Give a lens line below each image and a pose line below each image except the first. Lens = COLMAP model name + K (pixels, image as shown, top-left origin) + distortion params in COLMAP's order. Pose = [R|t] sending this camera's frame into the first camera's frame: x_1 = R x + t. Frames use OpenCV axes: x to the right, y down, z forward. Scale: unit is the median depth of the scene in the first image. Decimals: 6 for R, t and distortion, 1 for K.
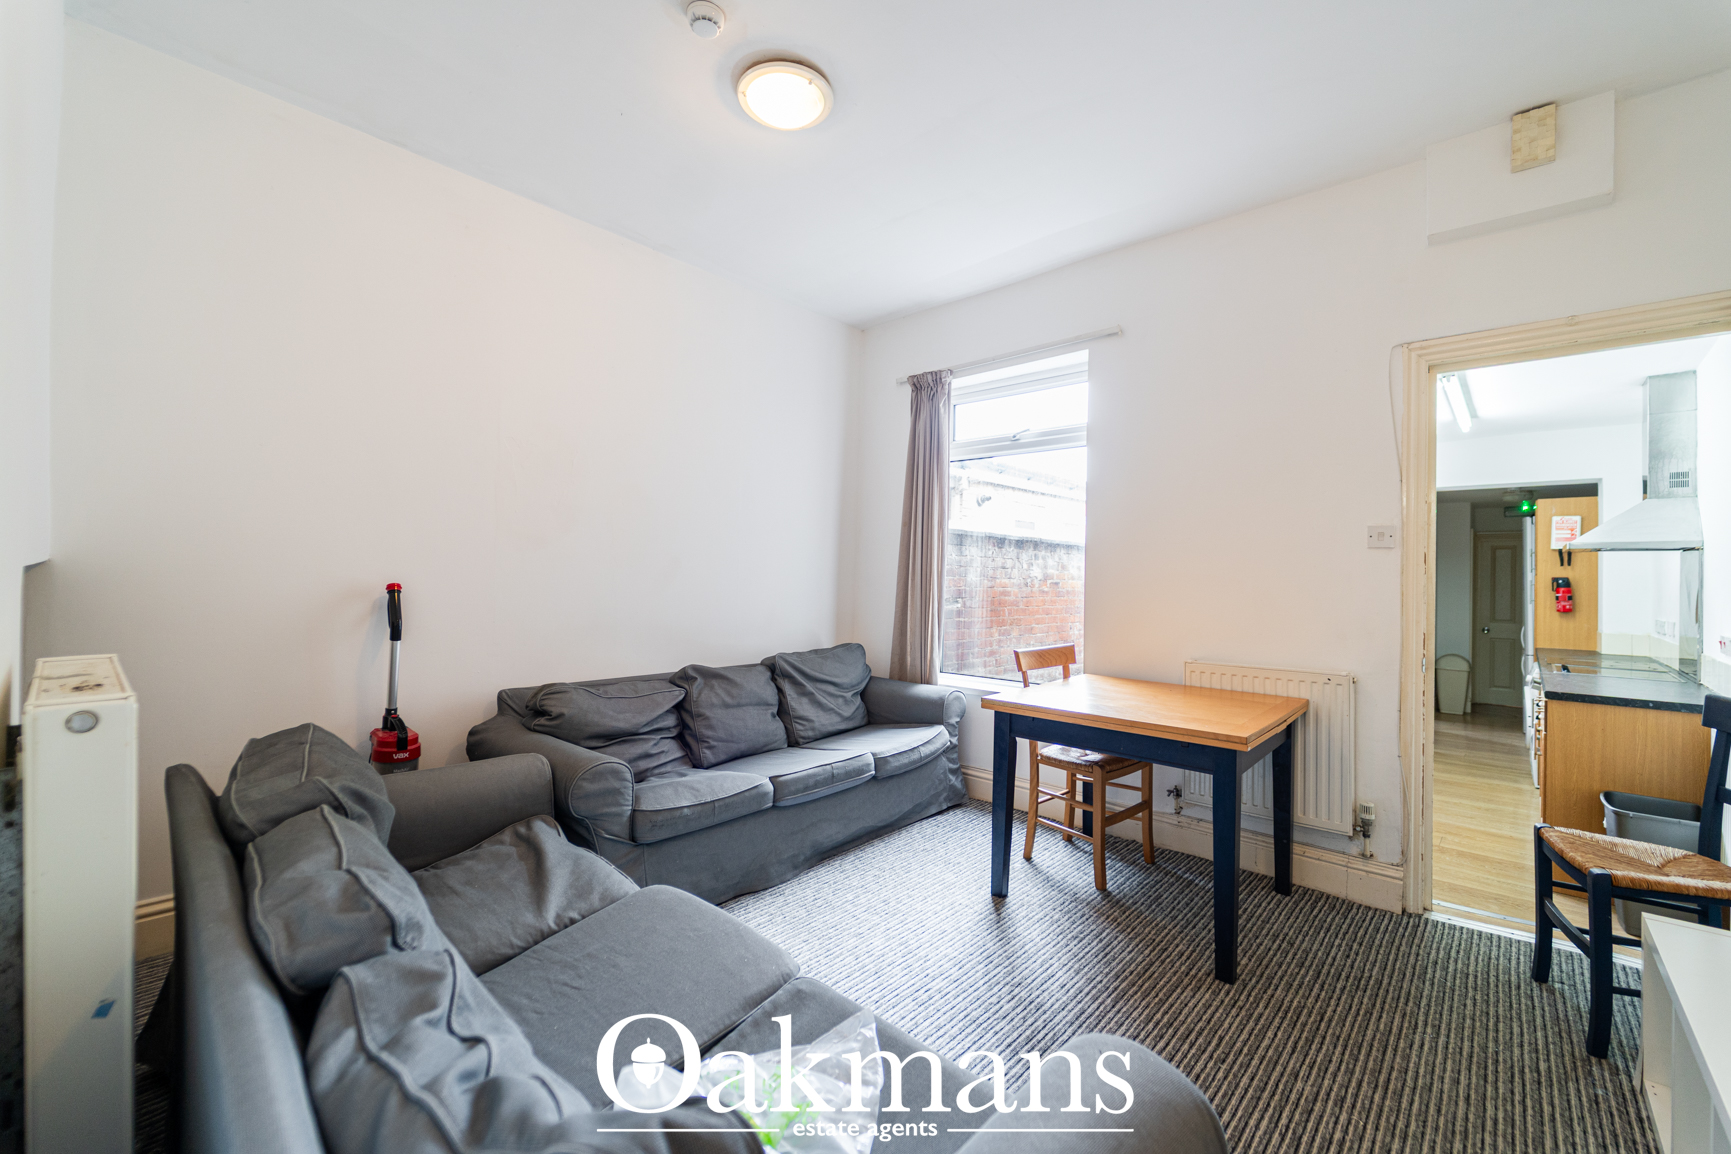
lens RADIAL K [[727.8, 0, 860.4], [0, 727.8, 573.2], [0, 0, 1]] dist [0.002719, -0.002367]
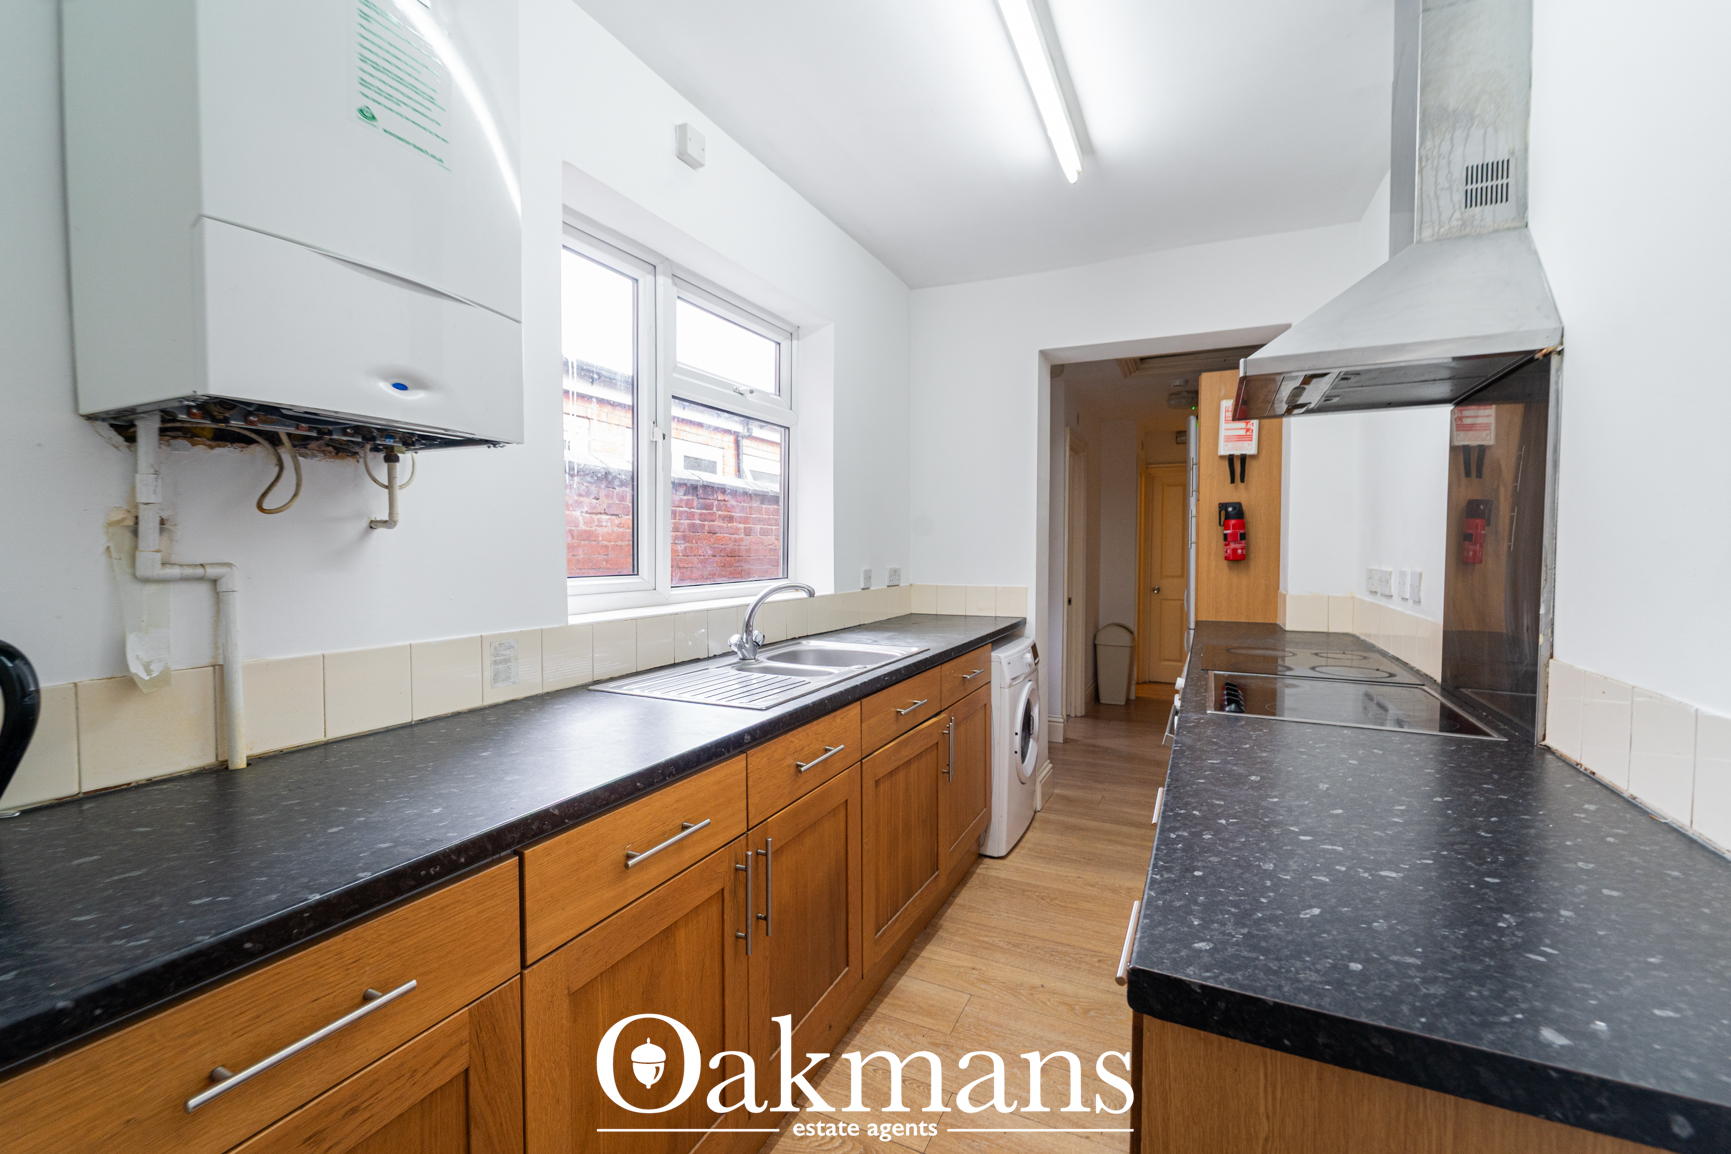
lens RADIAL K [[727.8, 0, 868.9], [0, 727.8, 576.5], [0, 0, 1]] dist [0.002719, -0.002367]
pose [[0.955920, -0.022037, 0.292798, 0.506053], [0.008152, 0.998787, 0.048559, 0.035085], [-0.293513, -0.044032, 0.954940, 0.518400]]
